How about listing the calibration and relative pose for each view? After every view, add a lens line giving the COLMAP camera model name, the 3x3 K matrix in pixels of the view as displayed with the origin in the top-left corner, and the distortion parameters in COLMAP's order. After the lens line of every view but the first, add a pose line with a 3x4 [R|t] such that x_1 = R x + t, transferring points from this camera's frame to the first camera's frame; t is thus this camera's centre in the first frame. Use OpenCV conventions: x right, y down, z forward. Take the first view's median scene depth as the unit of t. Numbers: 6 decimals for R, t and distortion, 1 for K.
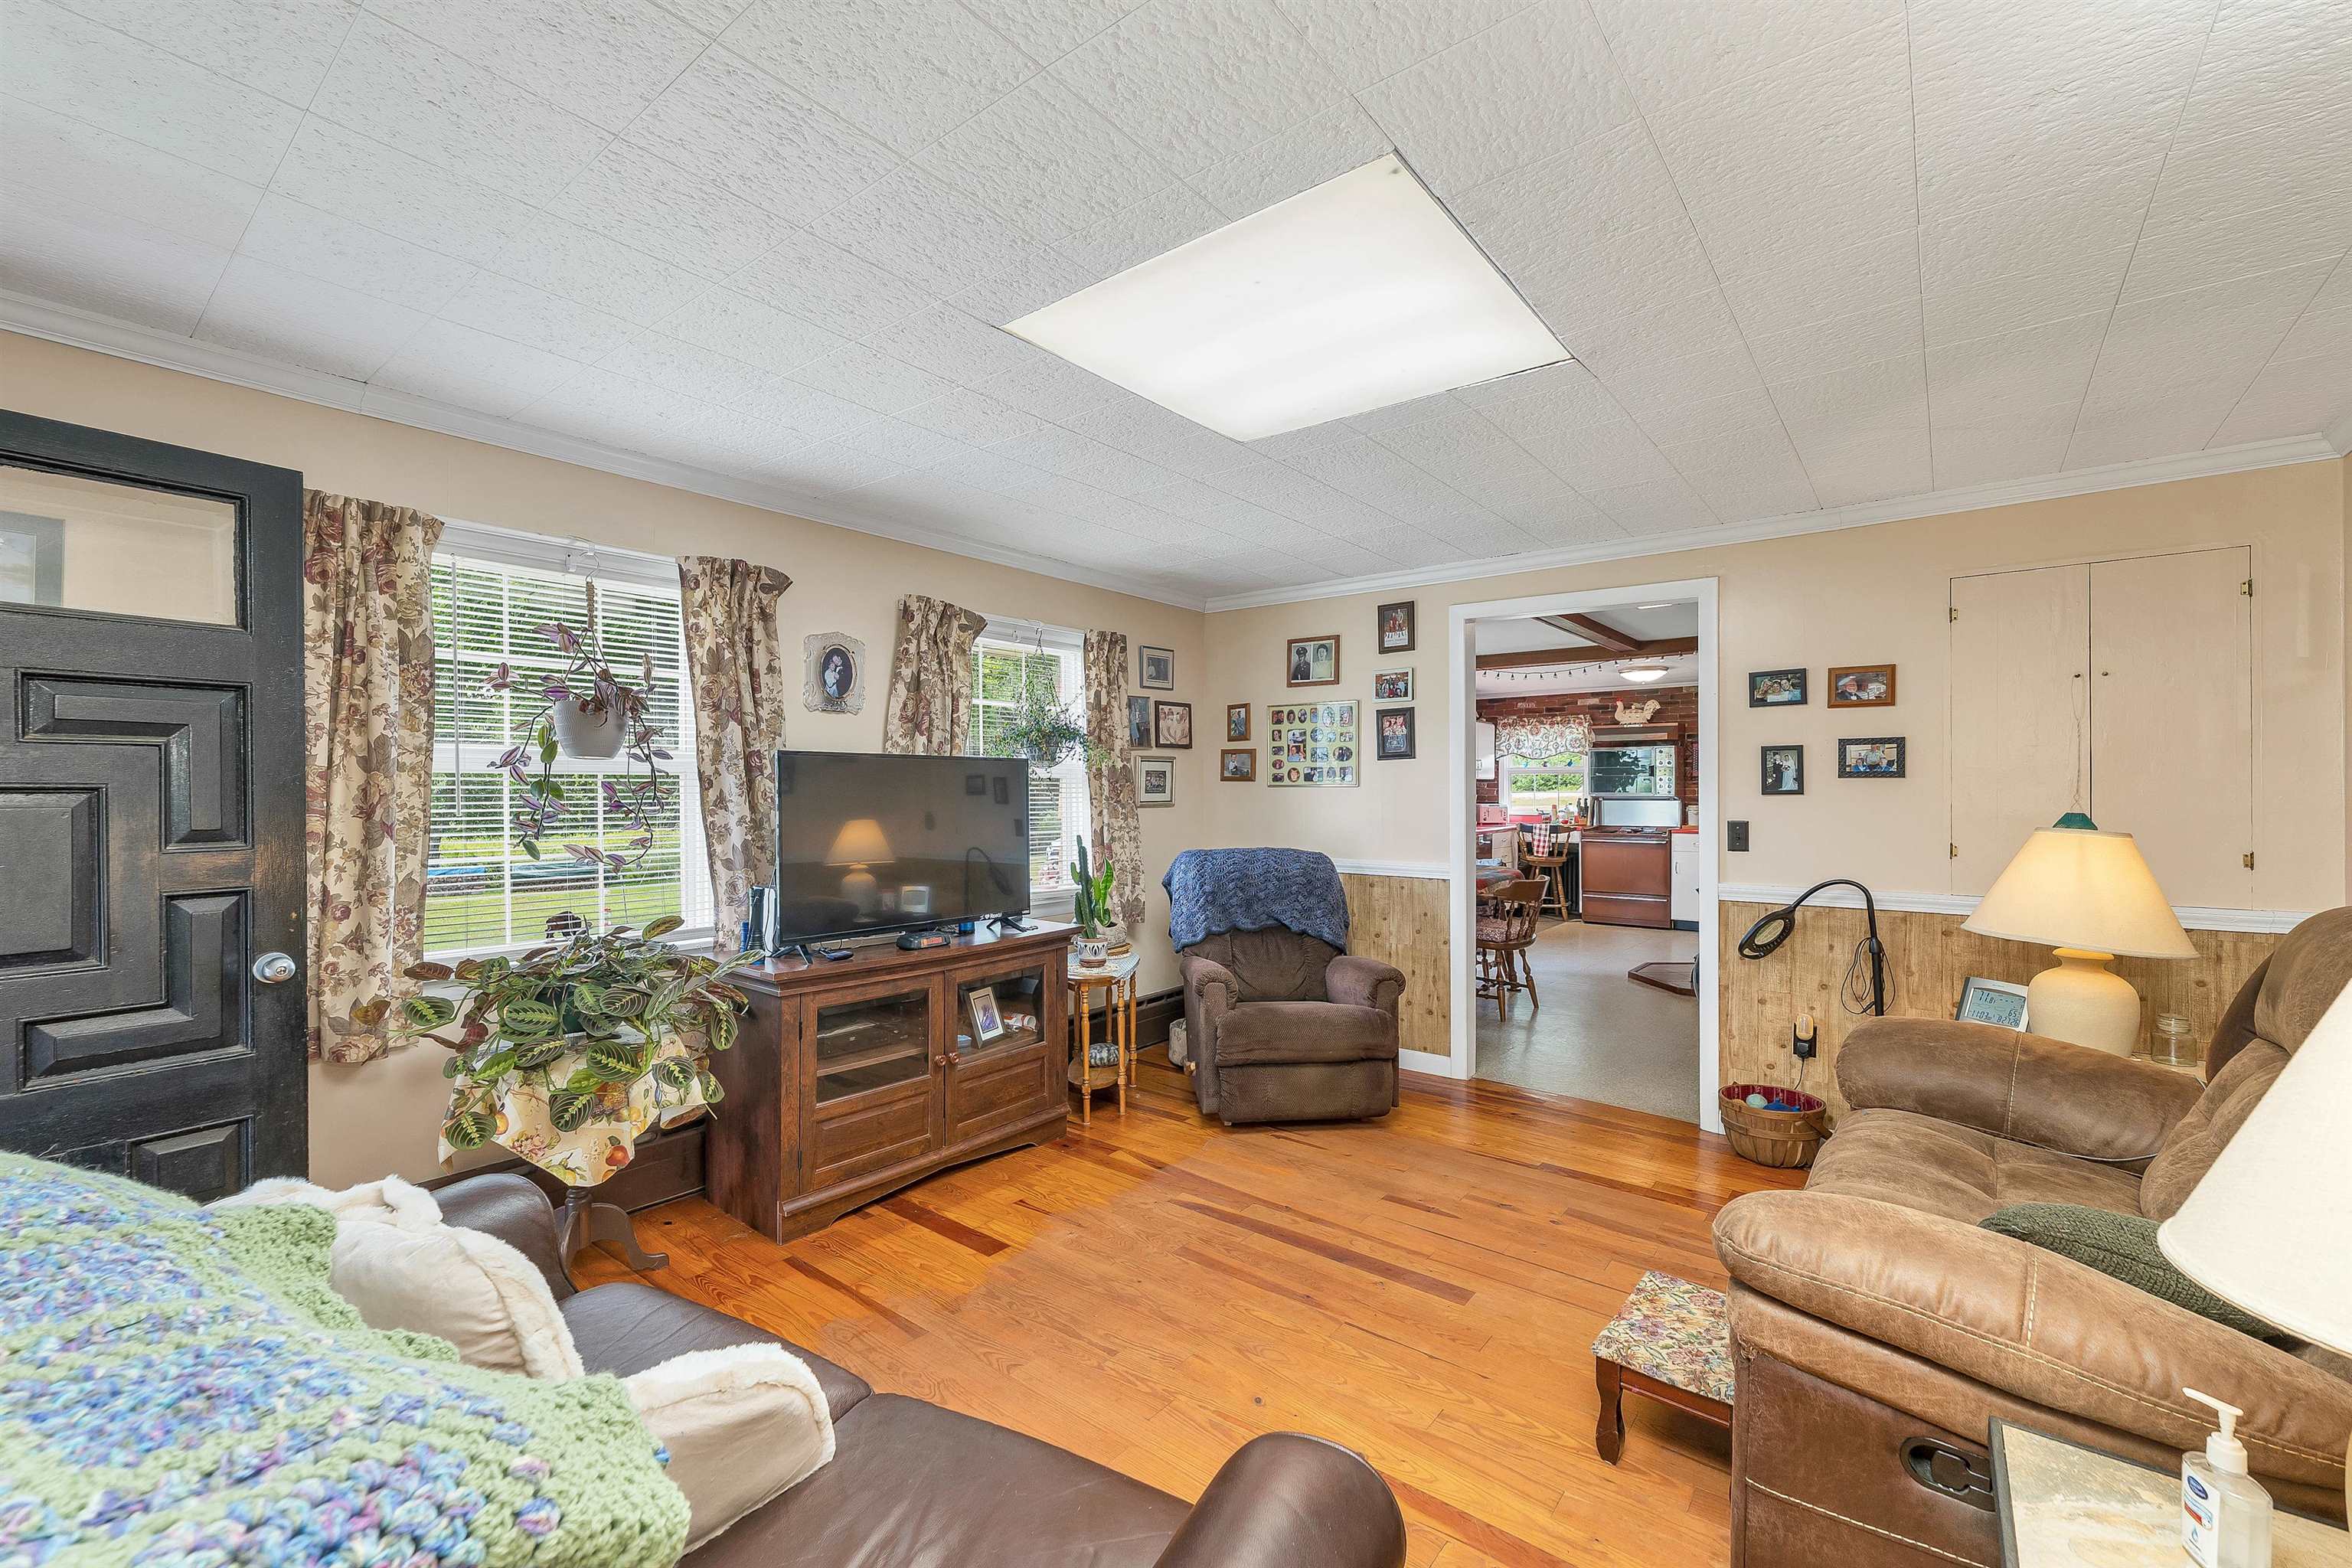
lens RADIAL K [[1009.1, 0, 1183.0], [0, 1009.1, 793.1], [0, 0, 1]] dist [0.000268, 0.001169]
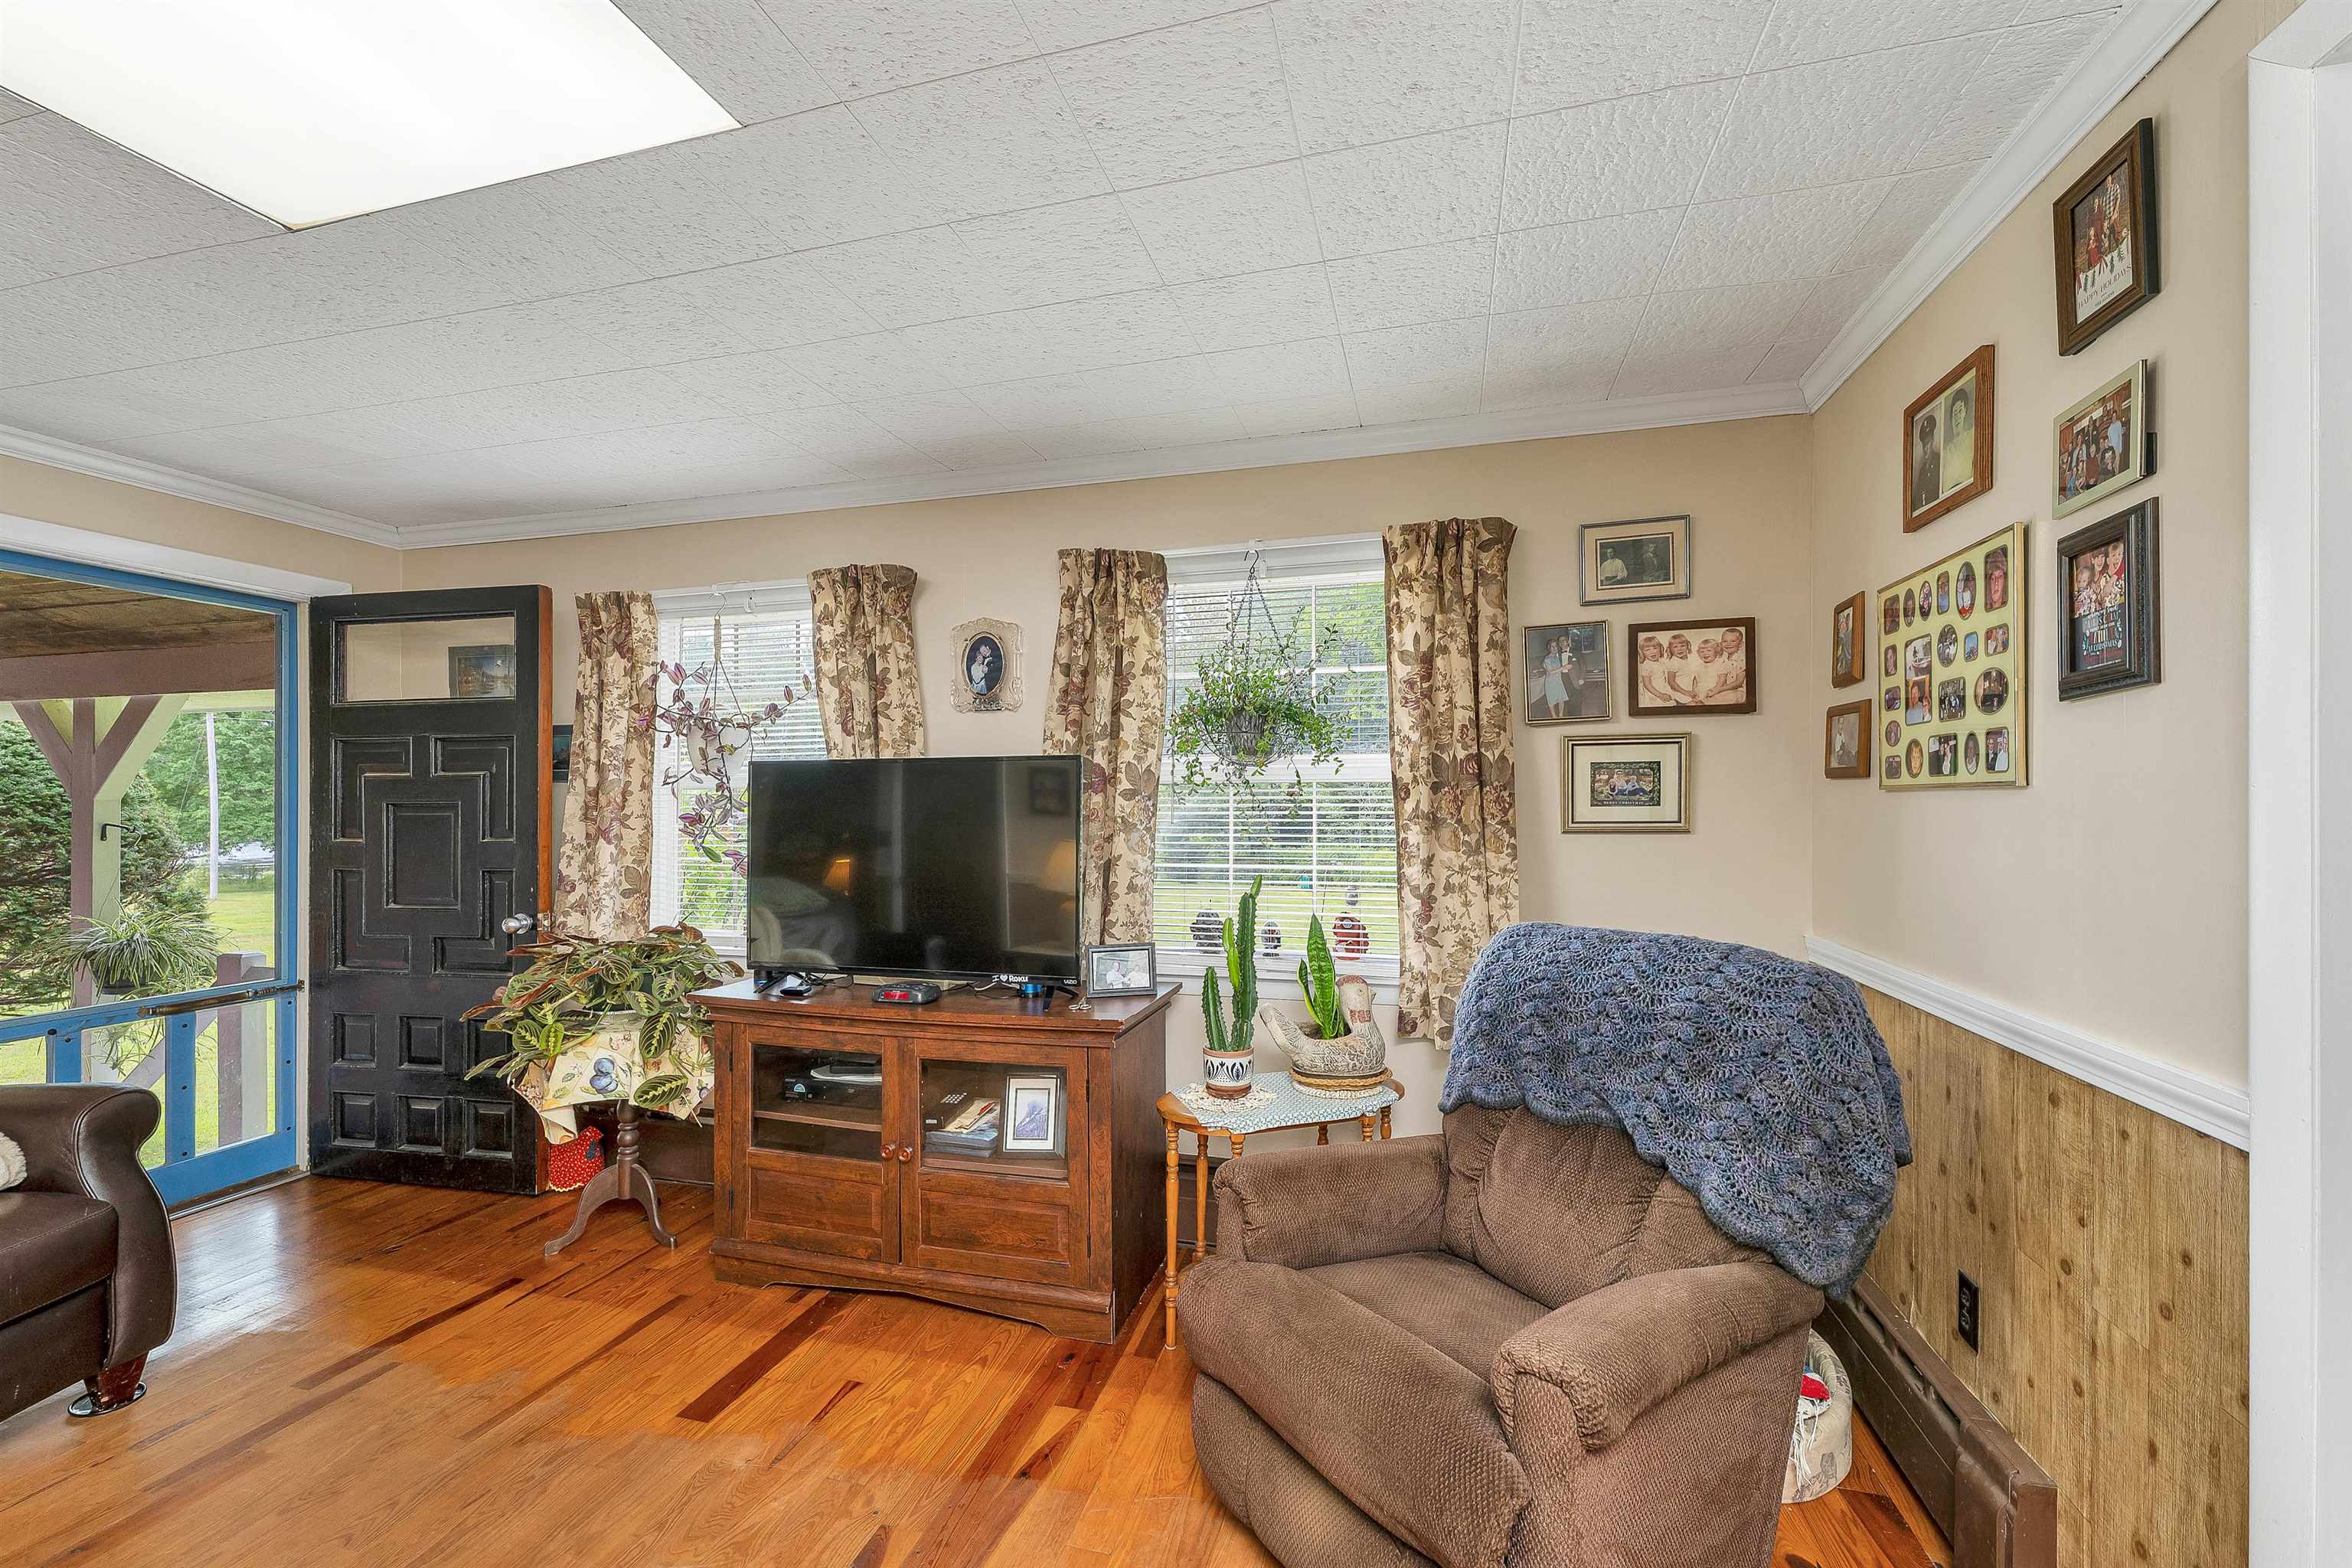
lens RADIAL K [[1009.1, 0, 1178.9], [0, 1009.1, 799.3], [0, 0, 1]] dist [0.000268, 0.001169]
pose [[0.360005, -0.004029, -0.932942, 0.494946], [-0.000178, 0.999990, -0.004388, -0.001448], [0.932951, 0.001746, 0.360000, 0.814152]]
